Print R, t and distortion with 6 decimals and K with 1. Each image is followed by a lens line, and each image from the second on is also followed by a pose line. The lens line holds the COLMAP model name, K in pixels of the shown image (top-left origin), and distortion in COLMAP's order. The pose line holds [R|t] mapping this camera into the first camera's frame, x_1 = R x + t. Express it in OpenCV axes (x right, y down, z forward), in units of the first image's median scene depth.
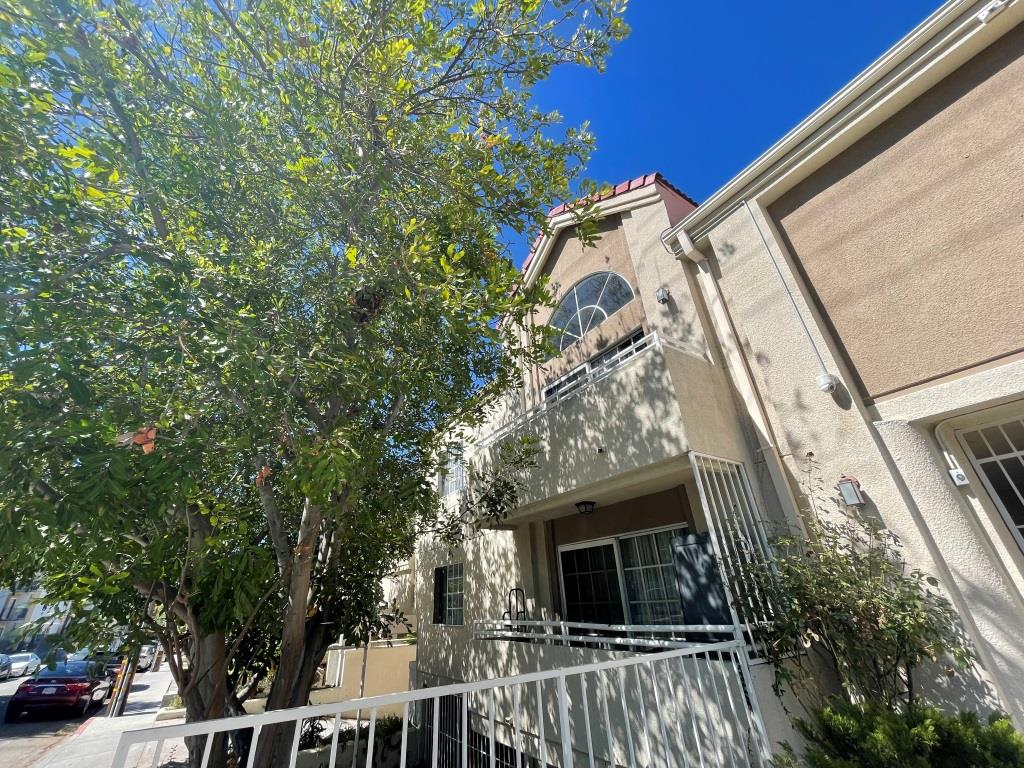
lens RADIAL K [[415.0, 0, 504.9], [0, 415.0, 379.9], [0, 0, 1]] dist [-0.001961, 0.000193]
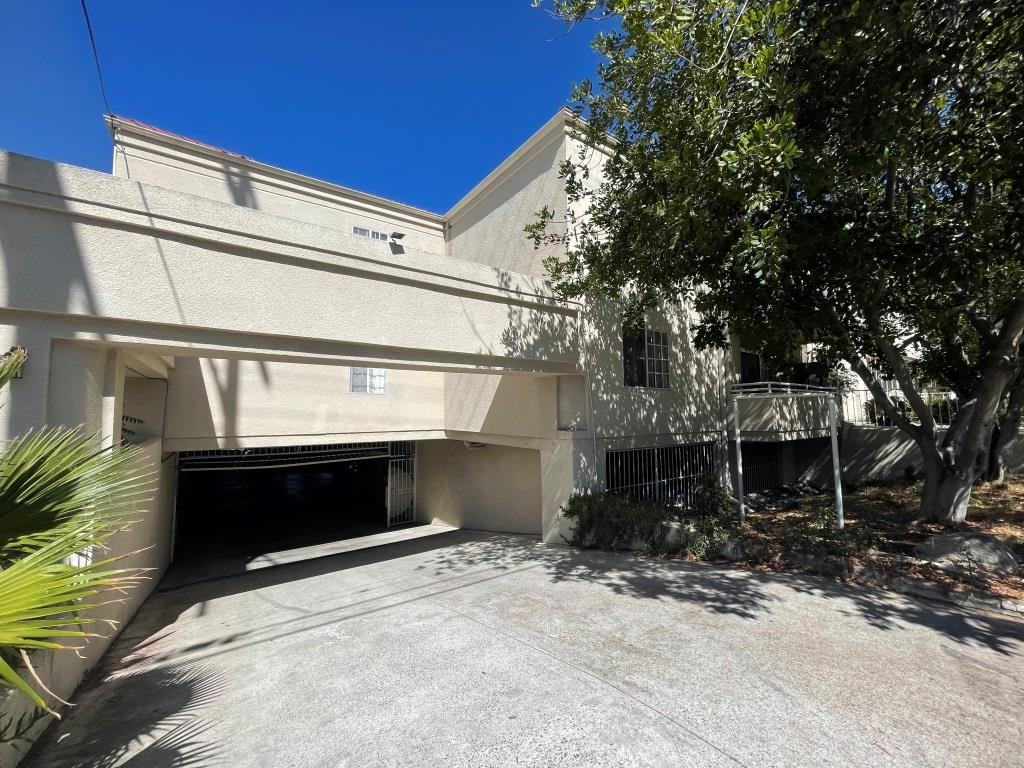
lens RADIAL K [[415.0, 0, 511.2], [0, 415.0, 382.6], [0, 0, 1]] dist [-0.001961, 0.000193]
pose [[-0.038013, 0.113321, 0.992831, -1.131284], [-0.459930, 0.880072, -0.118060, 0.893854], [-0.887141, -0.461120, 0.018666, 1.351013]]
